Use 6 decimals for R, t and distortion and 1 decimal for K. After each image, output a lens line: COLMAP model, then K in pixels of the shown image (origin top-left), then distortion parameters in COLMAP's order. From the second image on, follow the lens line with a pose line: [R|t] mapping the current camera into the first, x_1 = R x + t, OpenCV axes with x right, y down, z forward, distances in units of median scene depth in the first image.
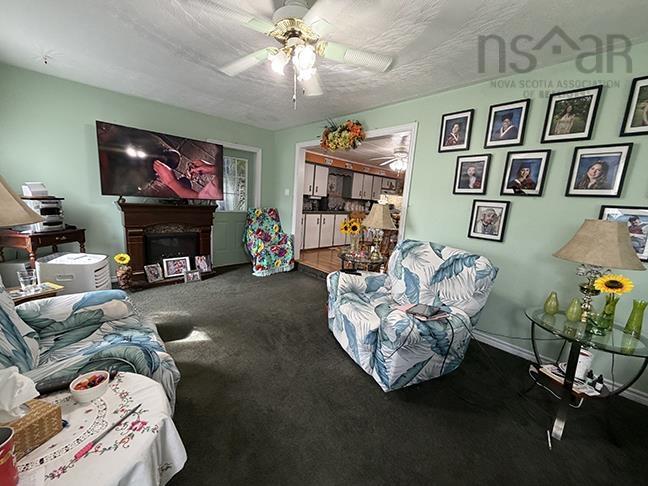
lens RADIAL K [[260.0, 0, 324.0], [0, 260.0, 243.0], [0, 0, 1]] dist [0.000953, 0.000052]
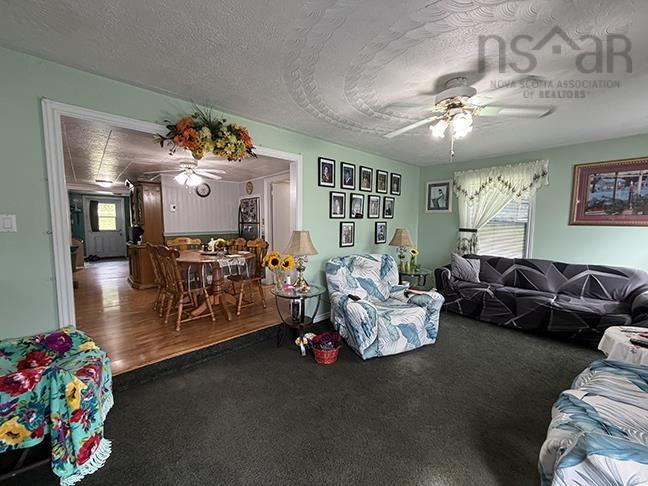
lens RADIAL K [[260.0, 0, 324.0], [0, 260.0, 243.0], [0, 0, 1]] dist [0.000953, 0.000052]
pose [[0.006598, -0.150077, 0.988652, -0.962400], [0.168123, 0.974767, 0.146847, -0.298439], [-0.985744, 0.165246, 0.031663, 1.126757]]
